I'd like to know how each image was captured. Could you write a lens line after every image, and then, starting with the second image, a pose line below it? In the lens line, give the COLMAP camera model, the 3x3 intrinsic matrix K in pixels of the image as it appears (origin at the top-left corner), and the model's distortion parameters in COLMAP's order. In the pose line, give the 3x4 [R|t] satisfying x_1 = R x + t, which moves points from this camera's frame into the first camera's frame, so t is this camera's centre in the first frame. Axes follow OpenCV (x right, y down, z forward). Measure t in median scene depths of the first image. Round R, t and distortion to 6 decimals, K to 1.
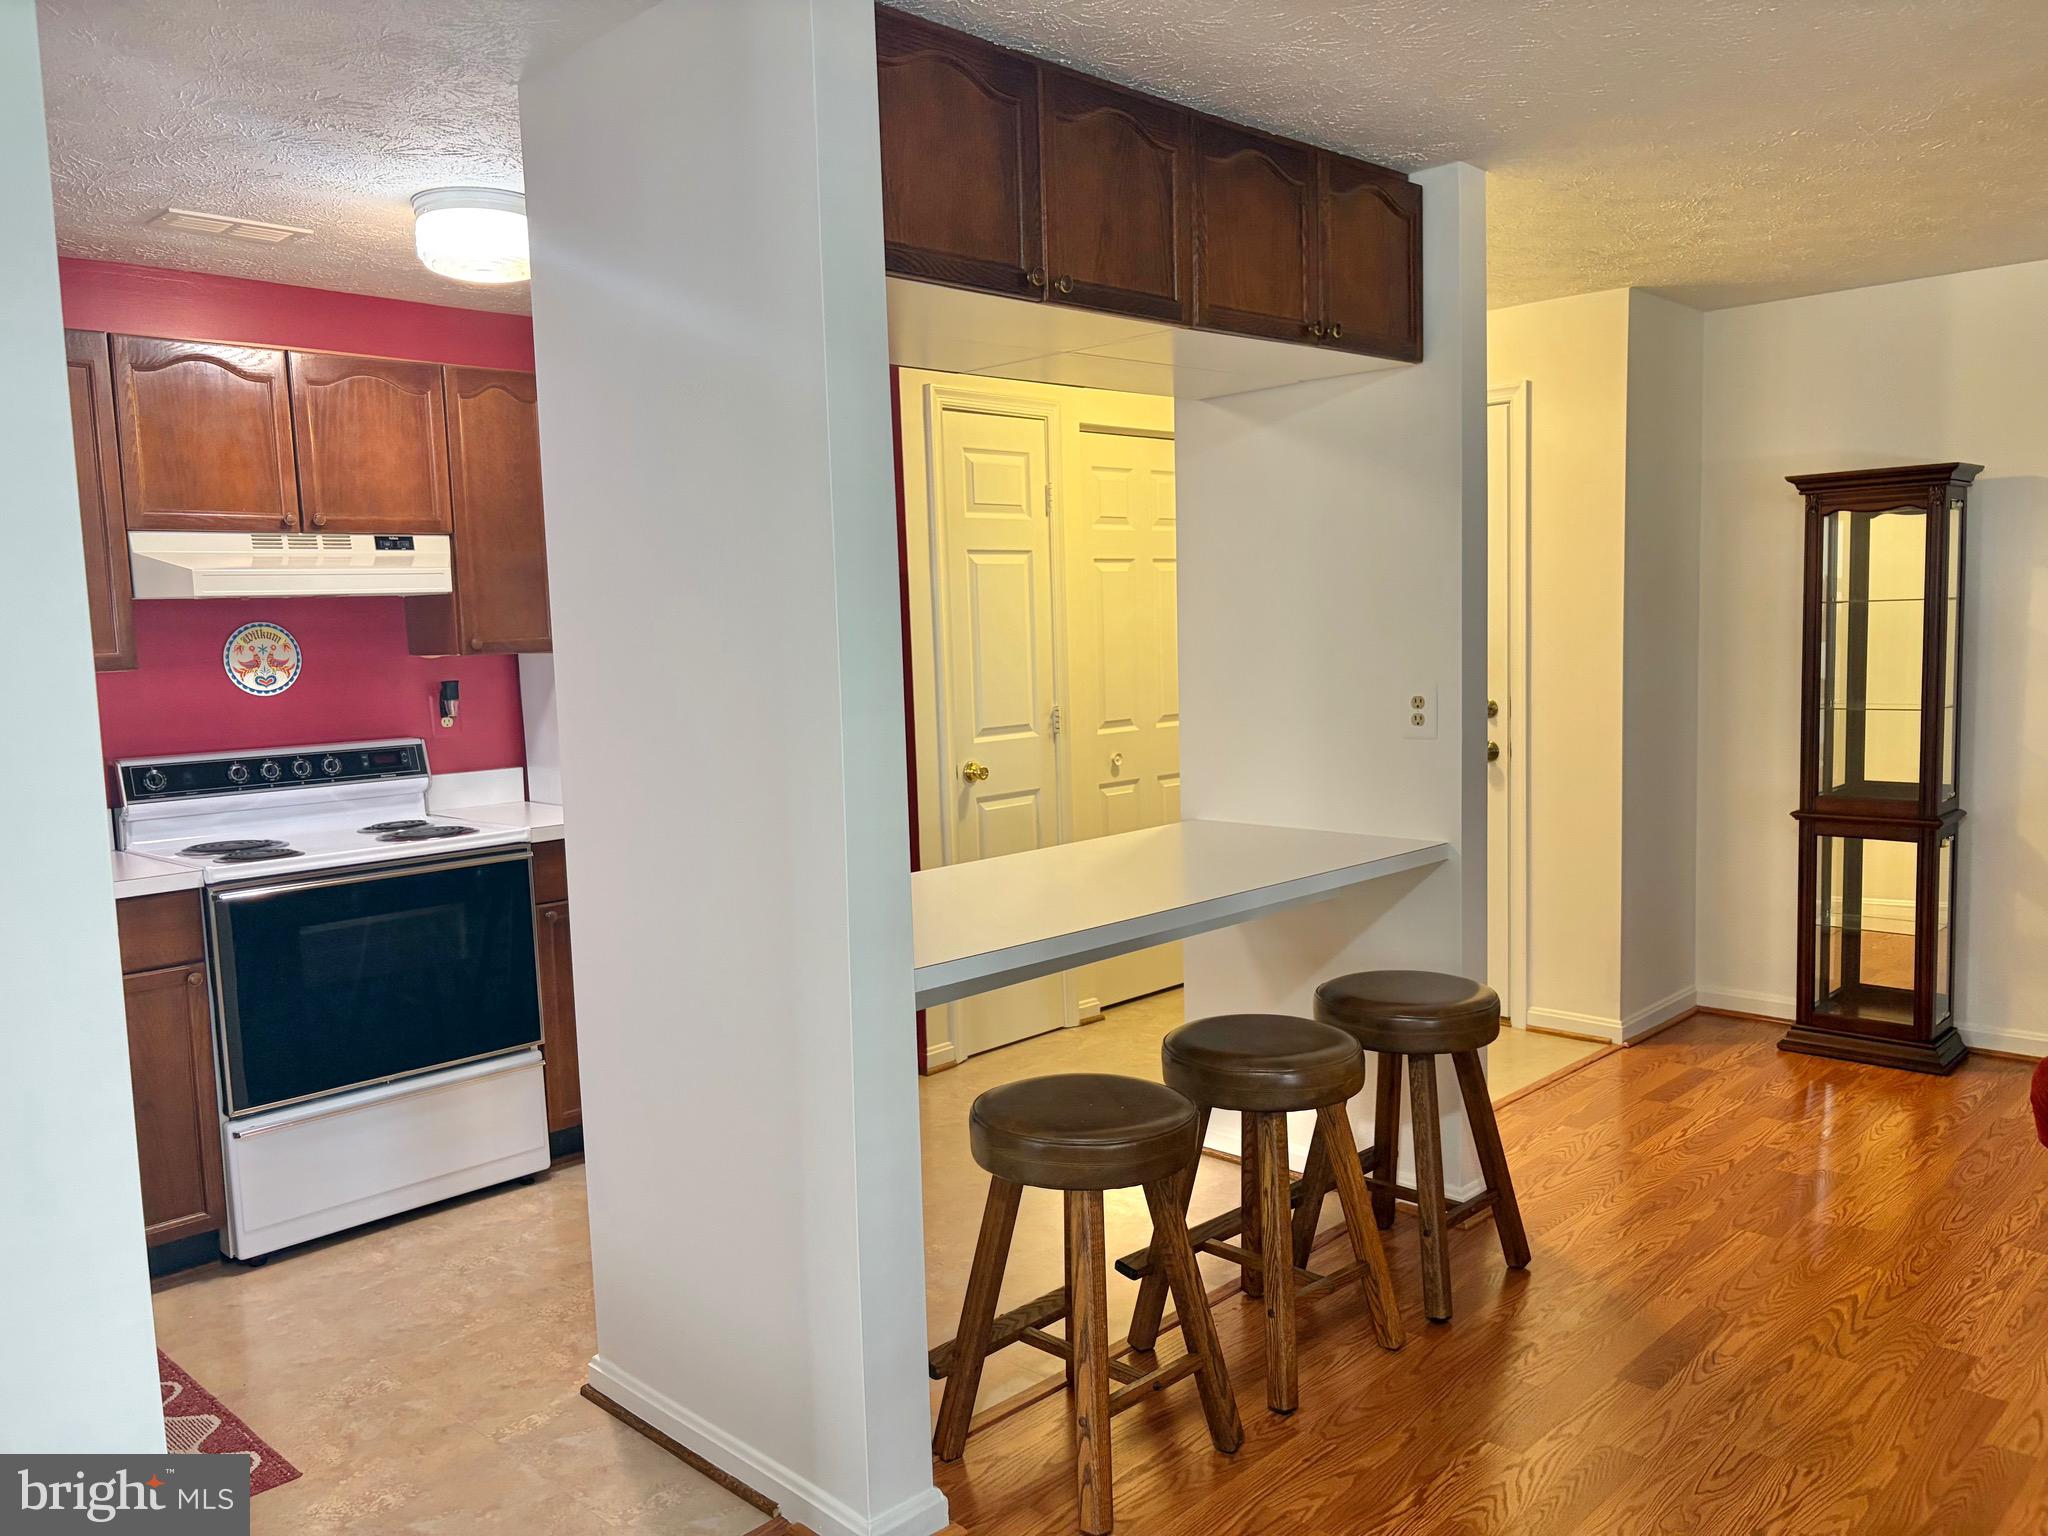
lens RADIAL K [[1530.7, 0, 1036.0], [0, 1530.7, 772.5], [0, 0, 1]] dist [0.082442, -0.152454]
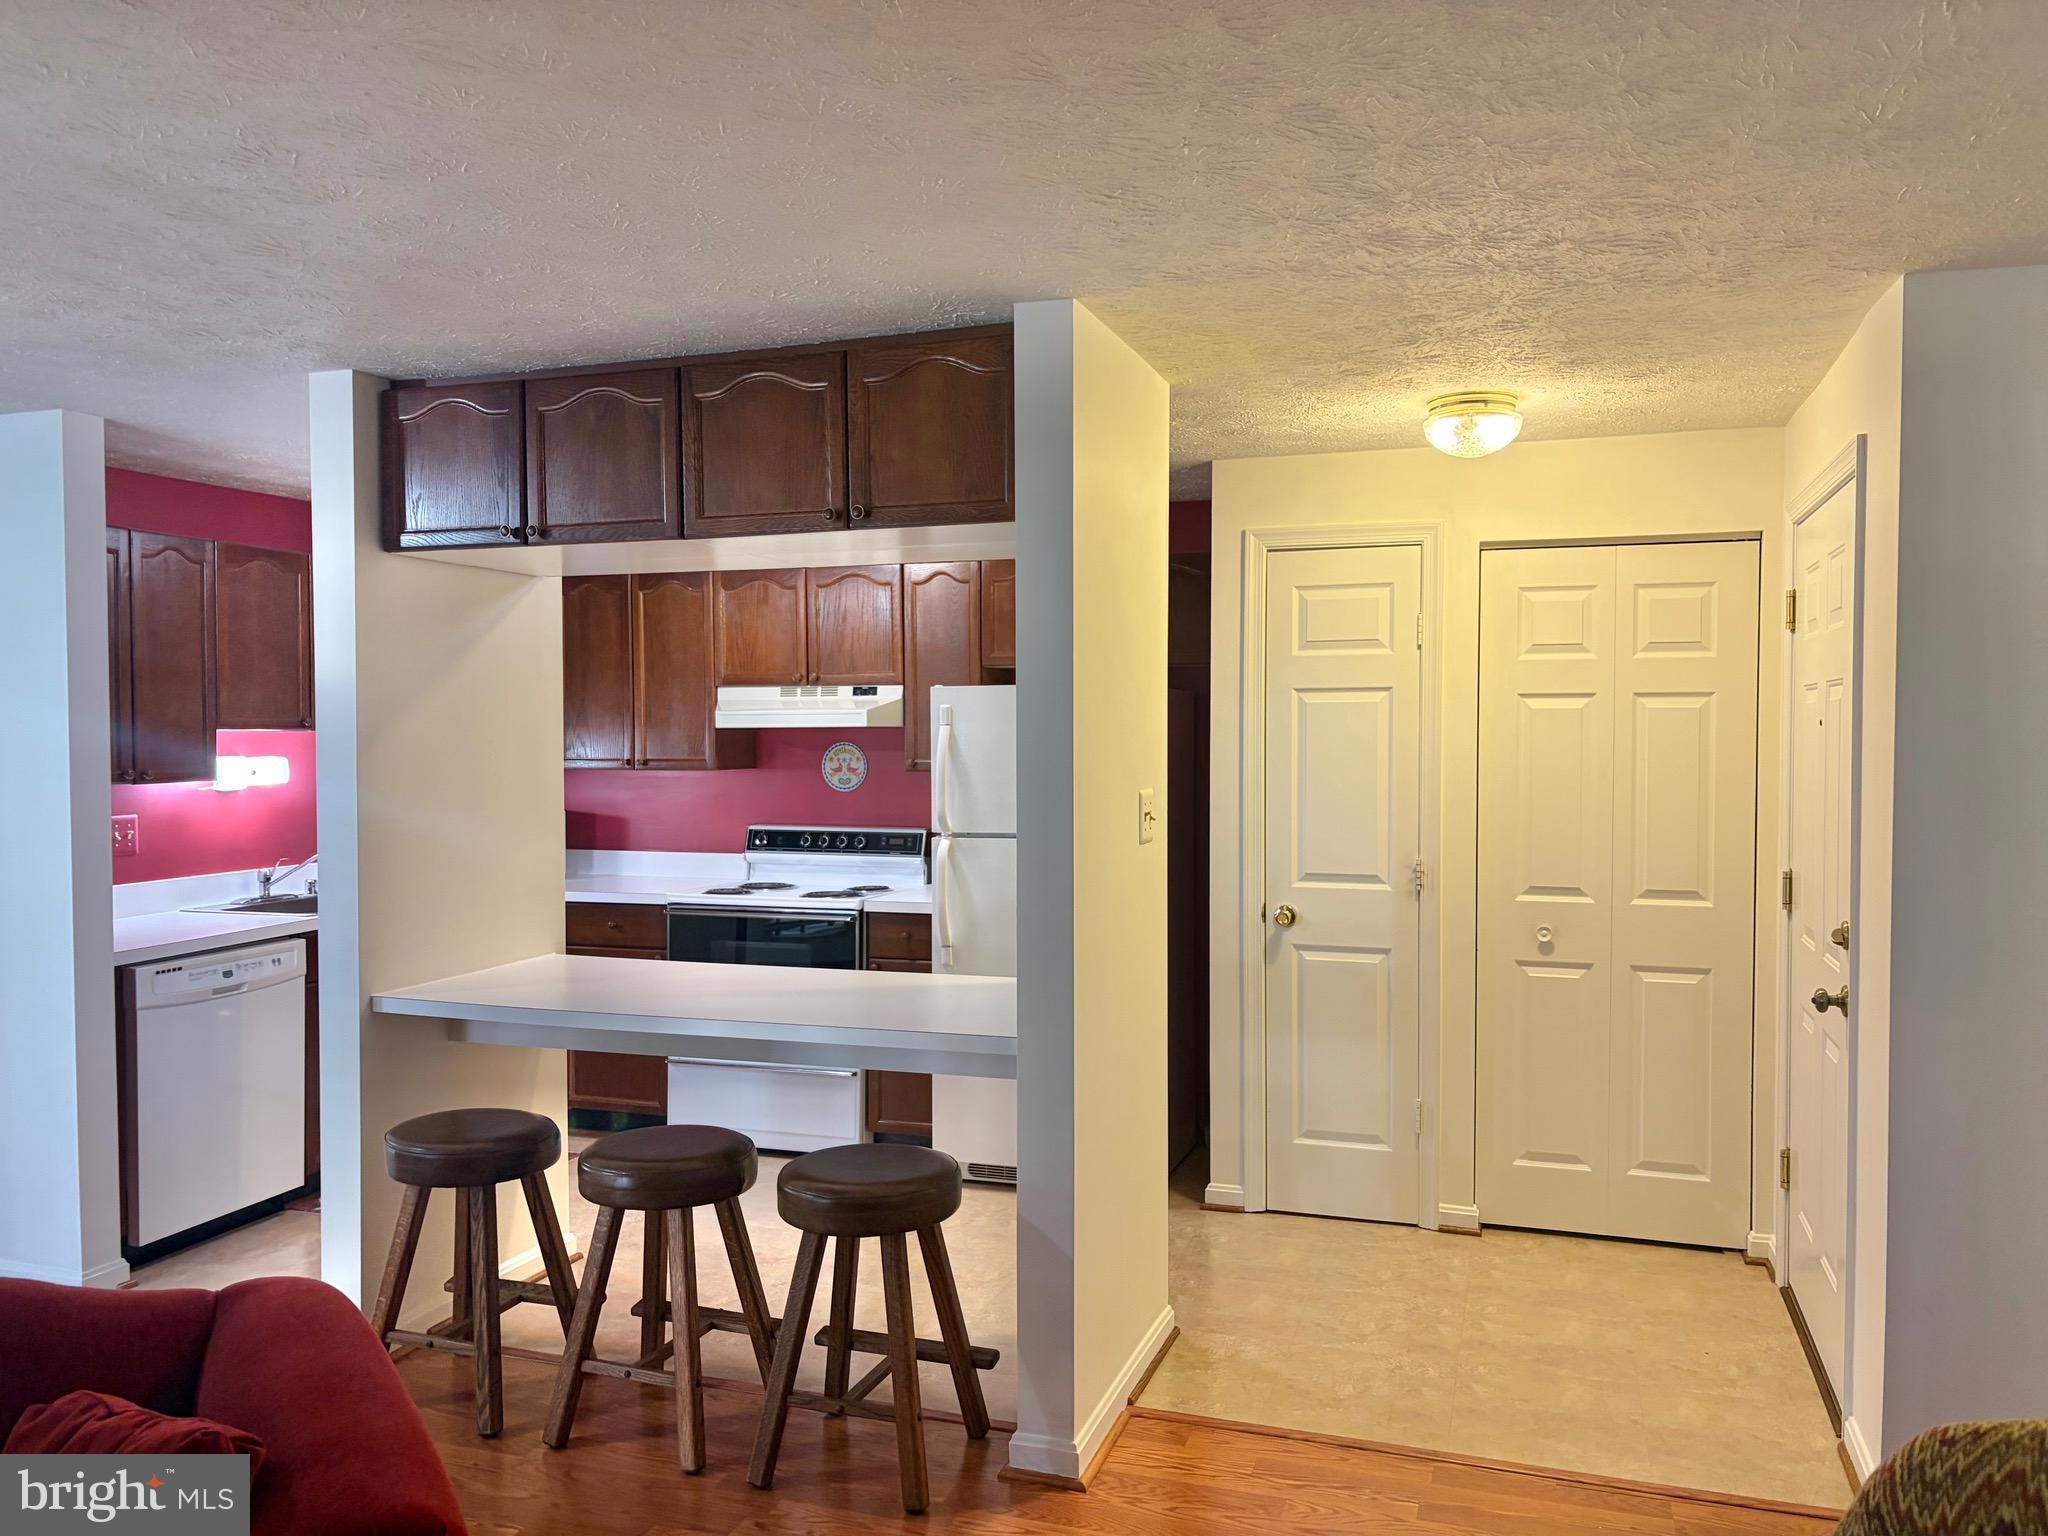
lens RADIAL K [[1530.7, 0, 1036.0], [0, 1530.7, 772.5], [0, 0, 1]] dist [0.082442, -0.152454]
pose [[0.439199, 0.055841, -0.896653, 0.897190], [-0.102193, 0.994694, 0.011890, -0.102651], [0.892559, 0.086409, 0.442575, 0.502115]]
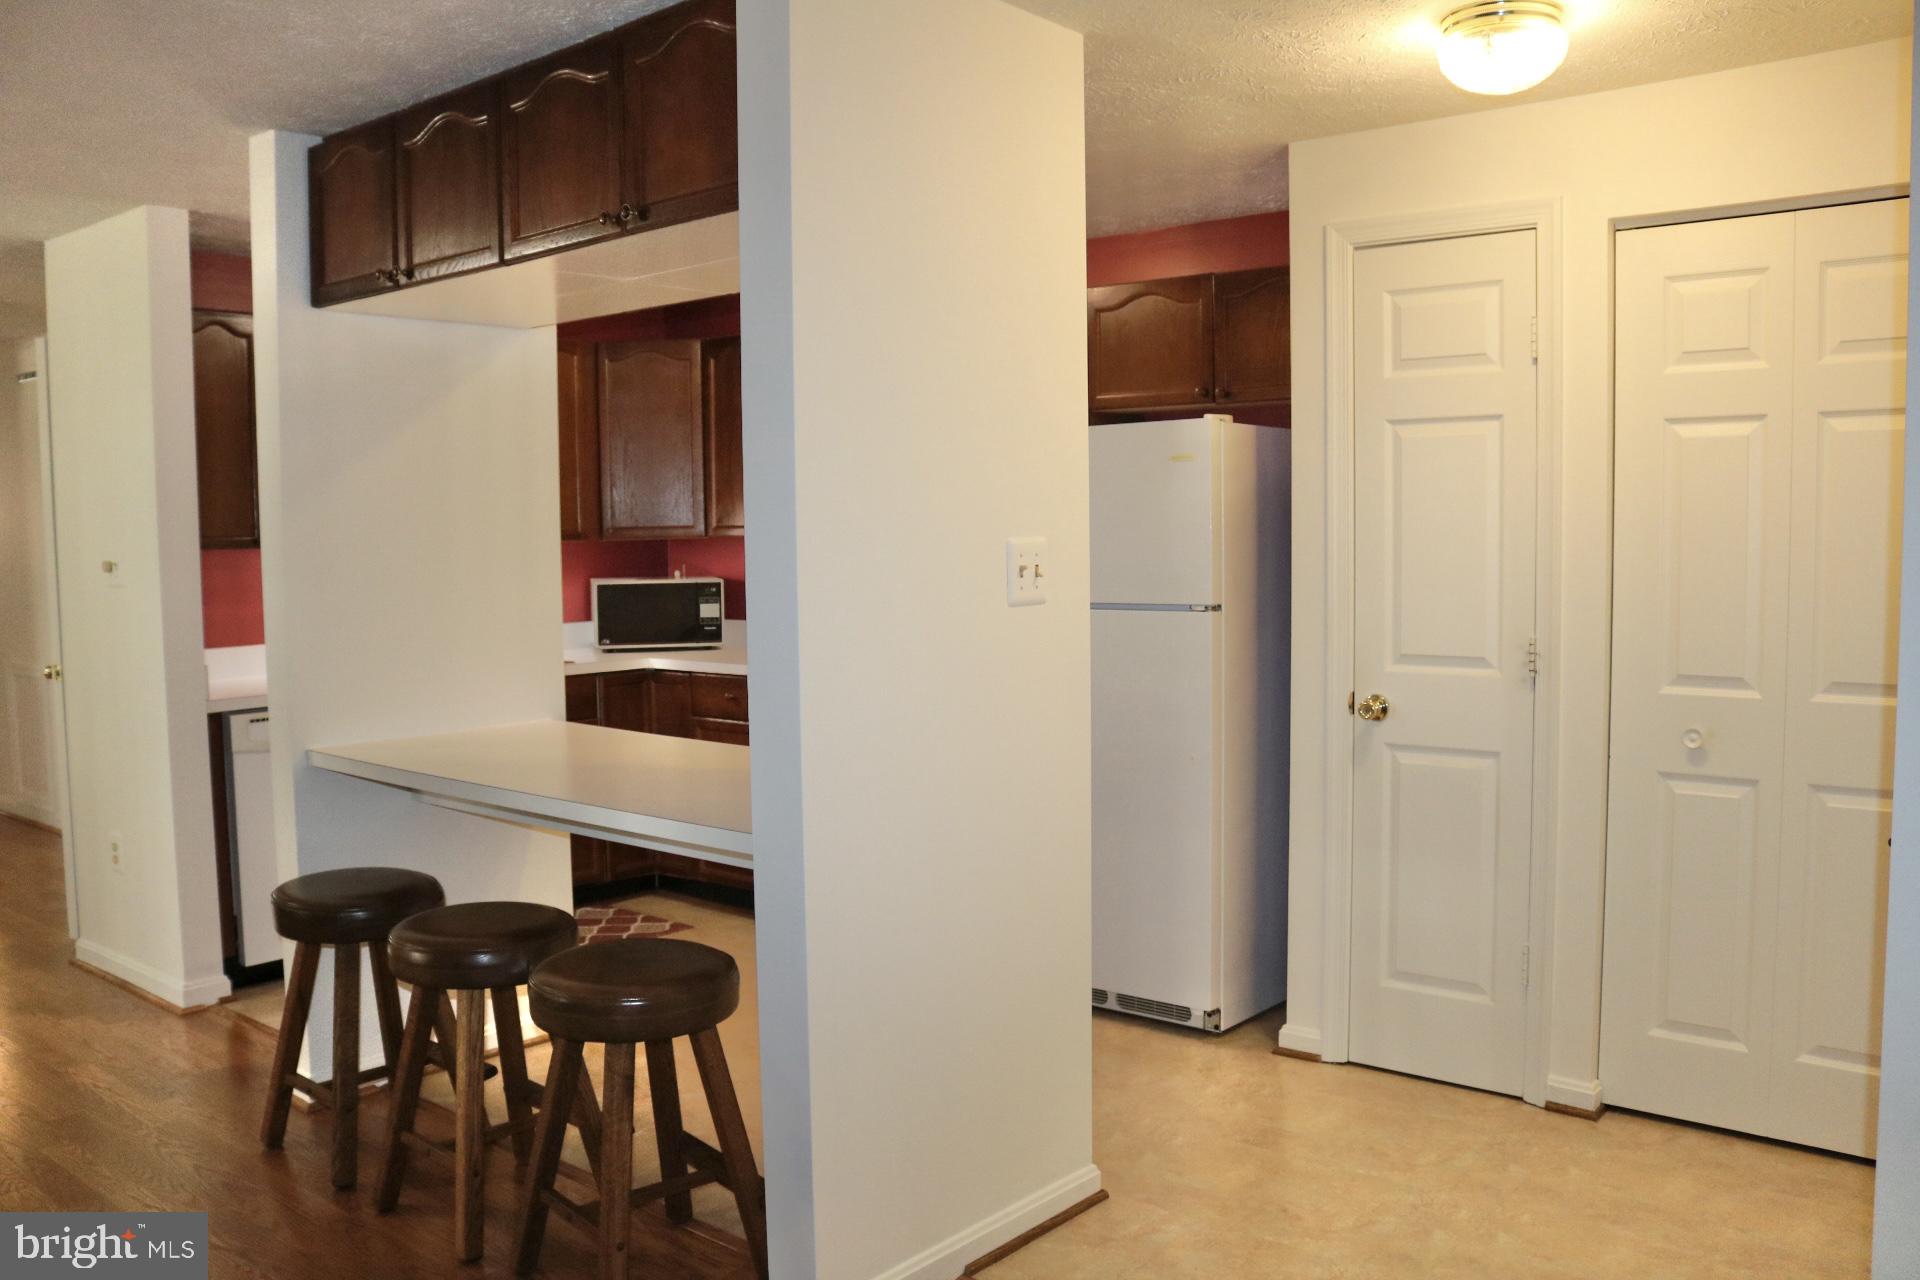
lens RADIAL K [[1585.3, 0, 955.5], [0, 1585.3, 630.5], [0, 0, 1]] dist [-0.168563, 0.188345]
pose [[0.079595, 0.098351, -0.991964, 0.858068], [-0.088610, 0.991879, 0.091233, -0.109551], [0.992881, 0.080637, 0.087663, 0.854109]]
